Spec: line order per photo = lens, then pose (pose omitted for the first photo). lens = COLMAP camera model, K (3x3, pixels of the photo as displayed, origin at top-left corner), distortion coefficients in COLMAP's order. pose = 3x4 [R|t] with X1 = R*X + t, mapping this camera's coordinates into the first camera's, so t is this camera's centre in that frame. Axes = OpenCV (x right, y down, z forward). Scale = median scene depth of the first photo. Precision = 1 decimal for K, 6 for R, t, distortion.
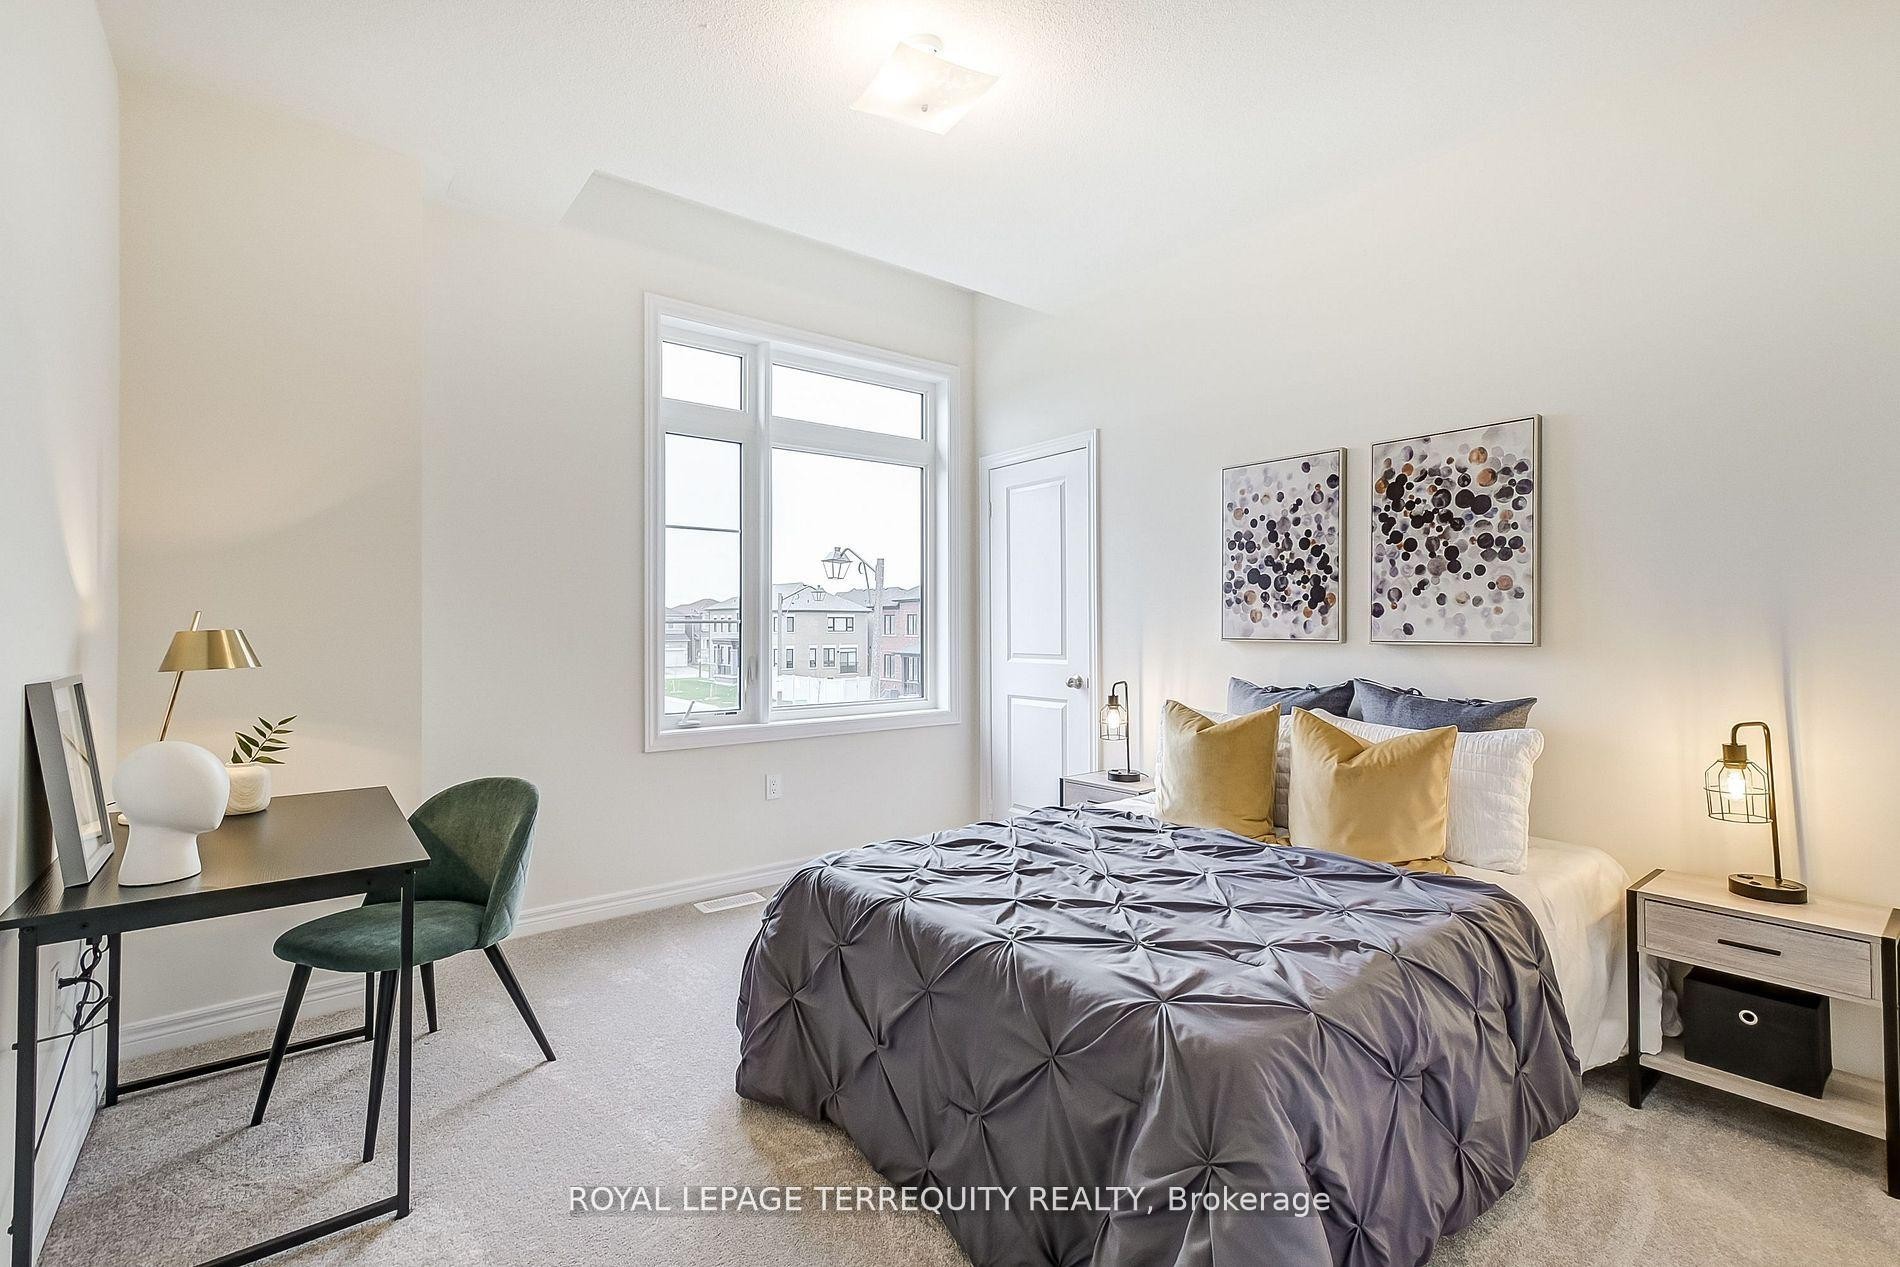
lens RADIAL K [[860.0, 0, 938.8], [0, 860.0, 616.8], [0, 0, 1]] dist [0.009672, 0.000179]
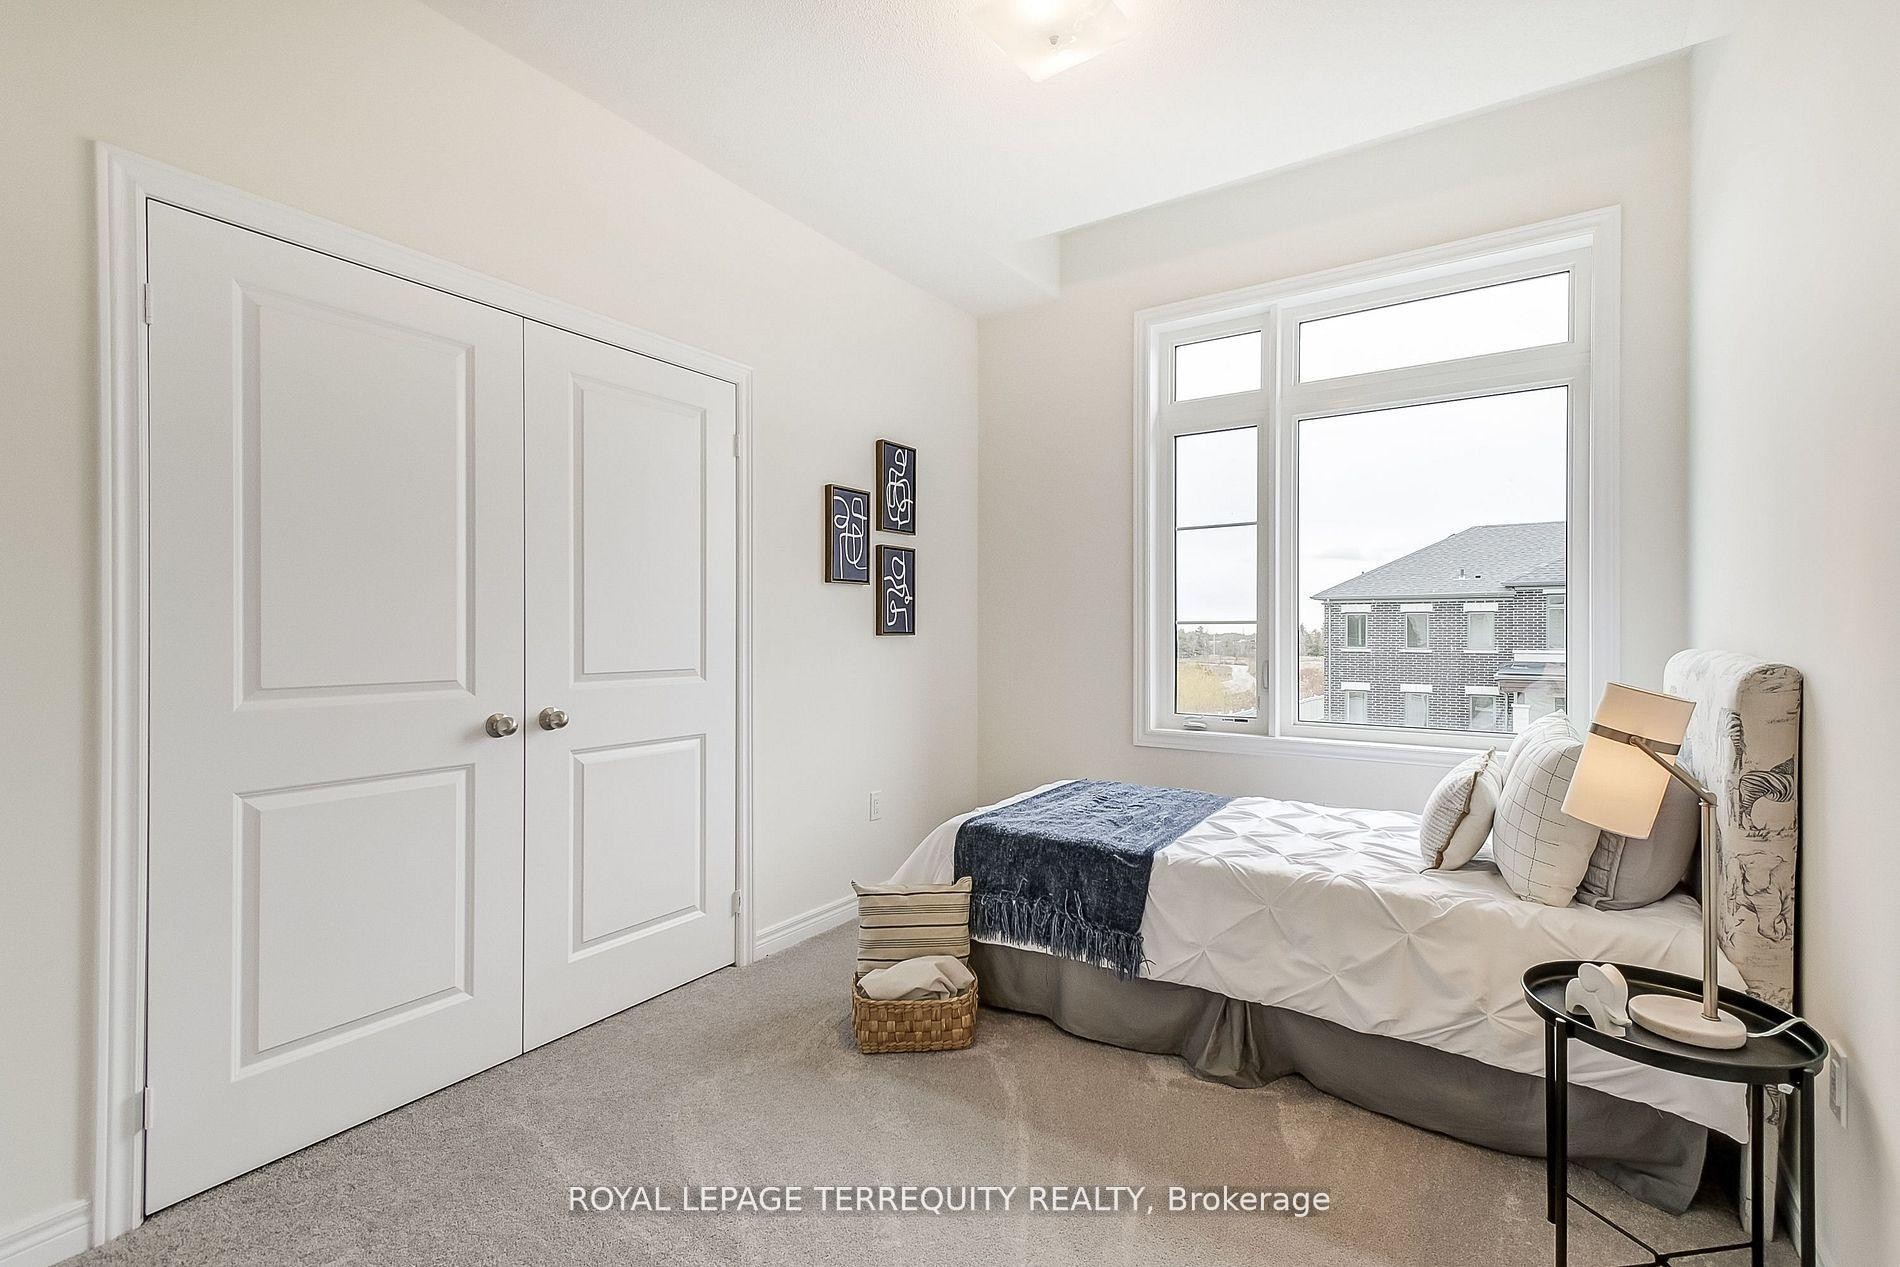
lens RADIAL K [[860.0, 0, 948.2], [0, 860.0, 638.8], [0, 0, 1]] dist [0.009672, 0.000179]
pose [[0.331010, 0.003668, -0.943620, 0.520826], [0.014472, 0.999855, 0.008964, 0.012461], [0.943516, -0.016623, 0.330909, 0.377606]]
